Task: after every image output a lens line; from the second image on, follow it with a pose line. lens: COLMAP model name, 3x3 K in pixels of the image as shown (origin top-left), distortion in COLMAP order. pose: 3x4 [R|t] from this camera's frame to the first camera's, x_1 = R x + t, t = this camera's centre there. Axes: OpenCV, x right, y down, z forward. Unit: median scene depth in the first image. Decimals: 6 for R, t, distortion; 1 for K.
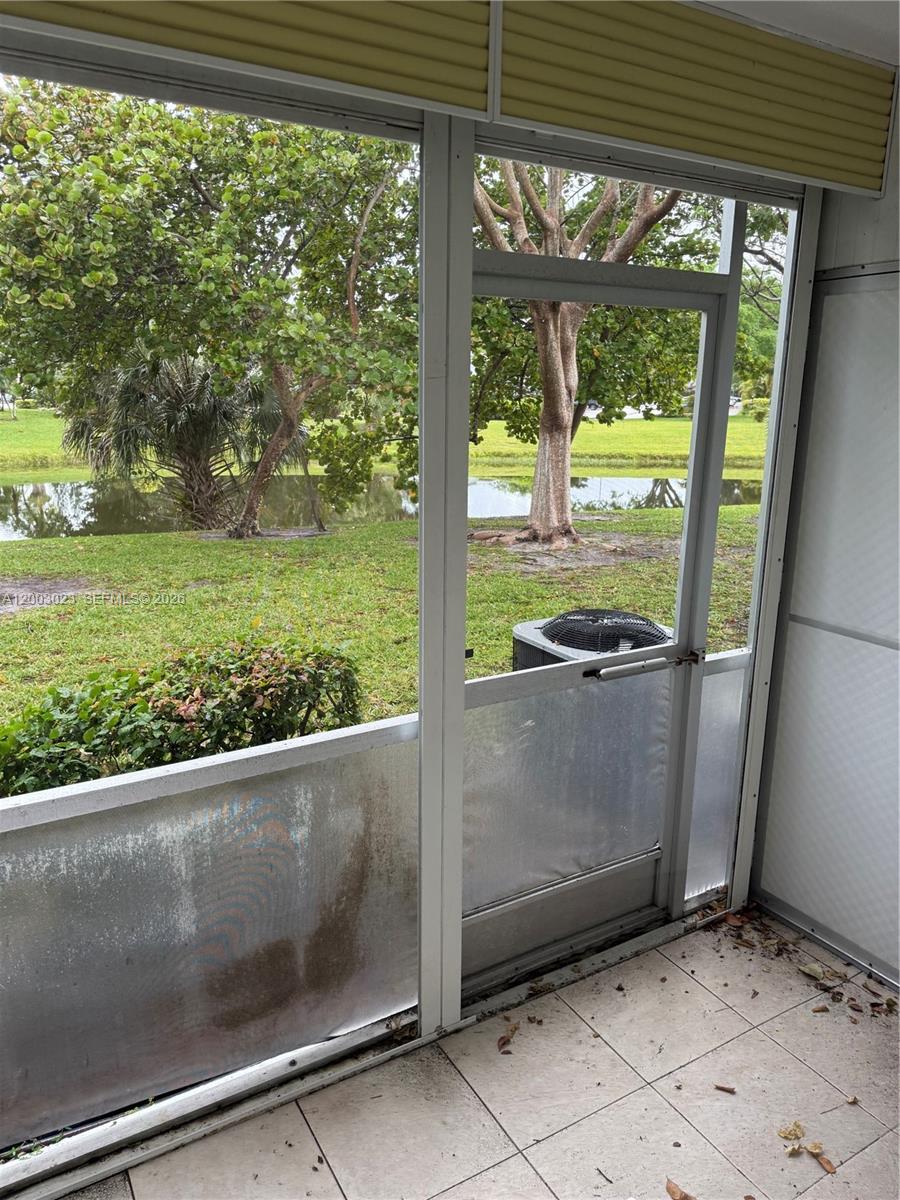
lens RADIAL K [[851.0, 0, 443.9], [0, 851.0, 603.1], [0, 0, 1]] dist [-0.003365, -0.011056]
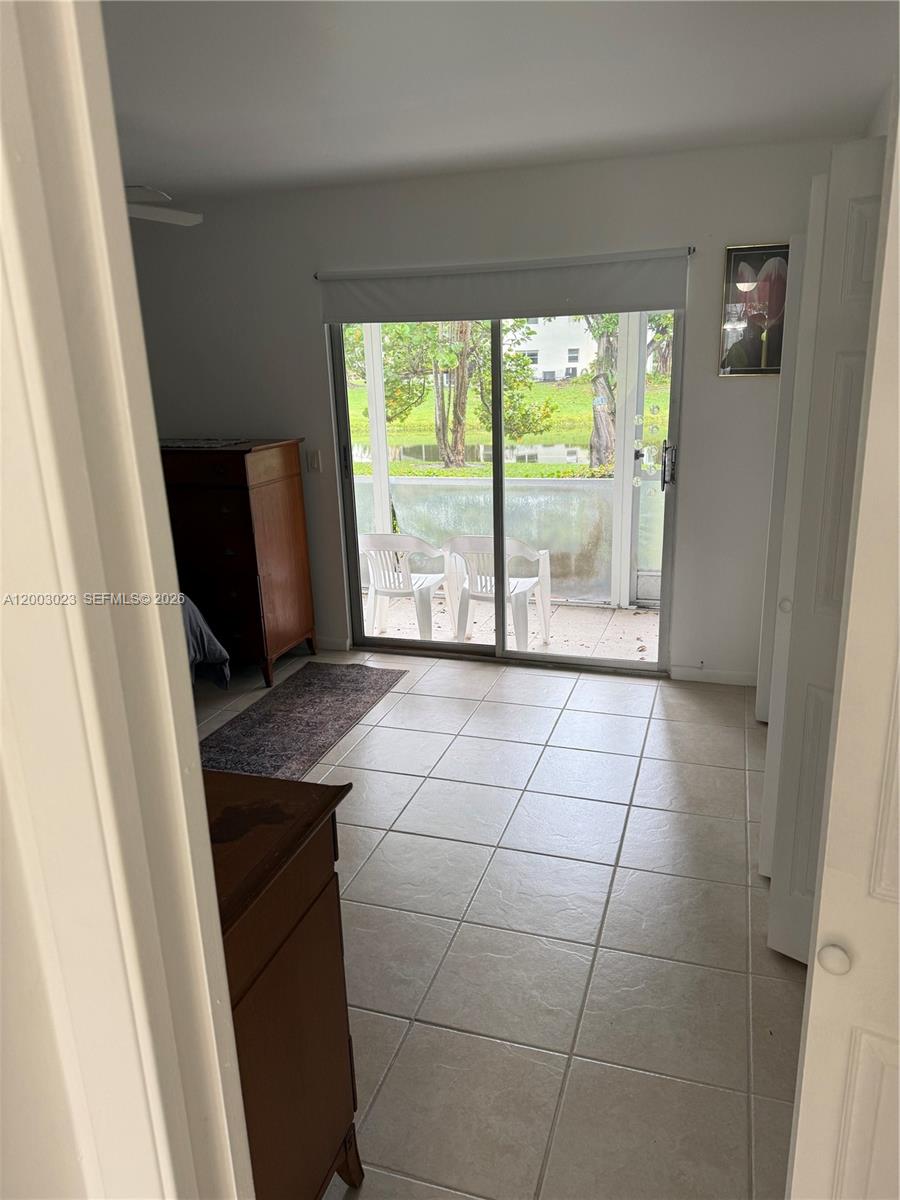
lens RADIAL K [[851.0, 0, 443.9], [0, 851.0, 603.1], [0, 0, 1]] dist [-0.003365, -0.011056]
pose [[0.661151, 0.178178, -0.728788, 1.637930], [-0.141399, 0.983575, 0.112193, 0.294974], [0.736808, 0.028873, 0.675485, -1.229777]]
